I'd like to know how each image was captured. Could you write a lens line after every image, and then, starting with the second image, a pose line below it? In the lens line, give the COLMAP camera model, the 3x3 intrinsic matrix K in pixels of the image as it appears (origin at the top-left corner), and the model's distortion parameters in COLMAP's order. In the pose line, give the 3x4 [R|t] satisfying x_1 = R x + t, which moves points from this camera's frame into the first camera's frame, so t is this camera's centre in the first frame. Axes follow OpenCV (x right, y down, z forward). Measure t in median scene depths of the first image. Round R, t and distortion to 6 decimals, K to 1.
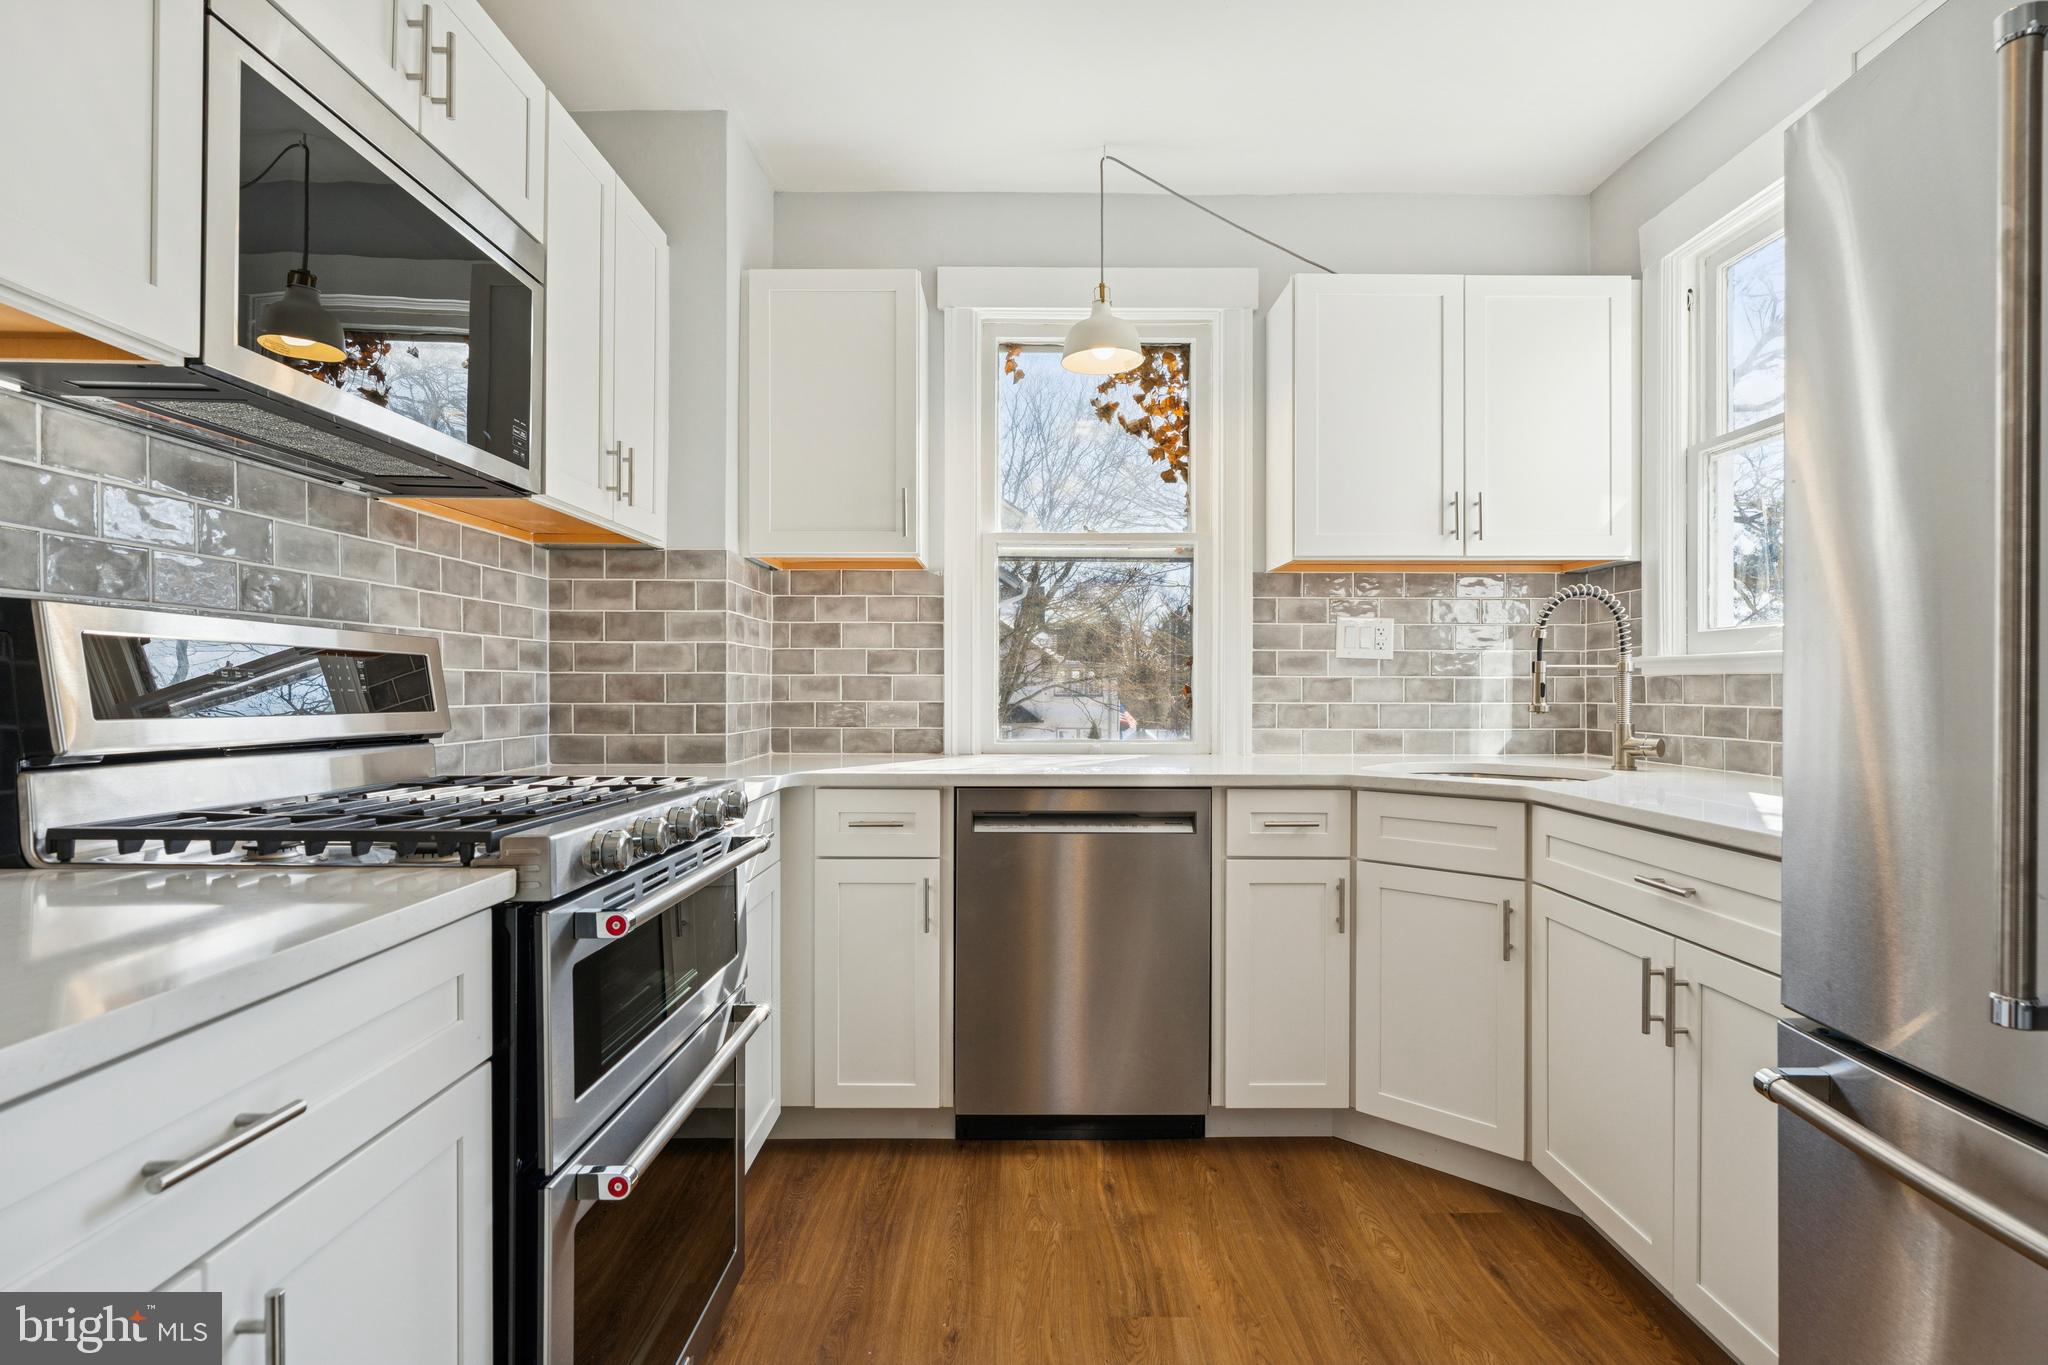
lens RADIAL K [[1003.7, 0, 1026.4], [0, 1003.7, 689.4], [0, 0, 1]] dist [-0.003833, 0.000744]
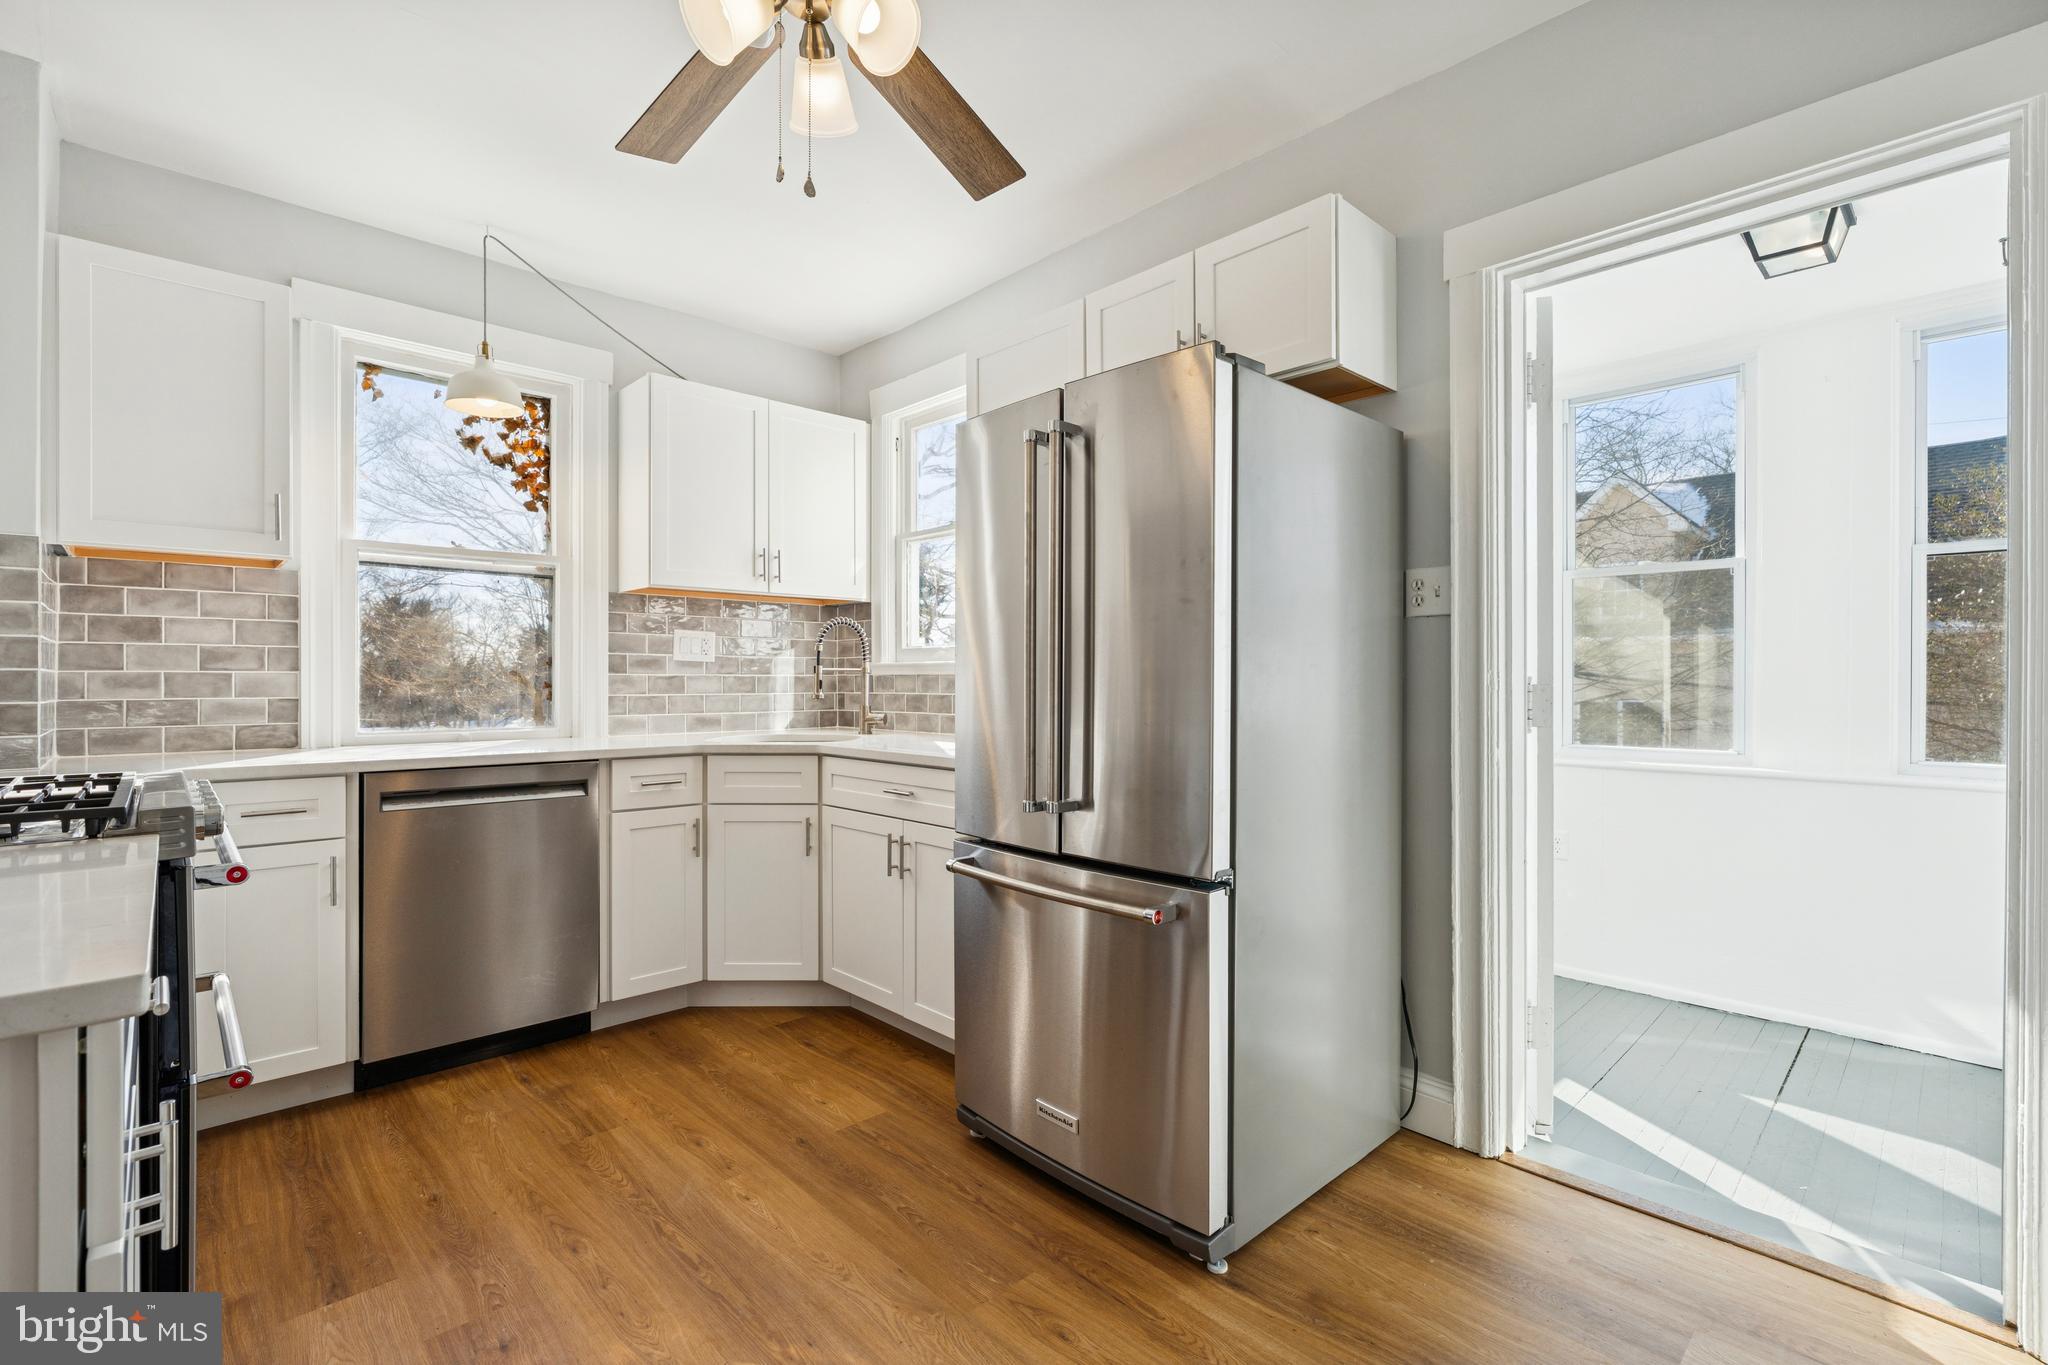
lens RADIAL K [[920.2, 0, 1028.7], [0, 920.2, 675.0], [0, 0, 1]] dist [-0.019535, 0.010569]
pose [[0.727637, 0.002753, 0.685957, -0.196052], [0.003137, 0.999968, -0.007341, -0.002155], [-0.685955, 0.007493, 0.727605, -0.220165]]
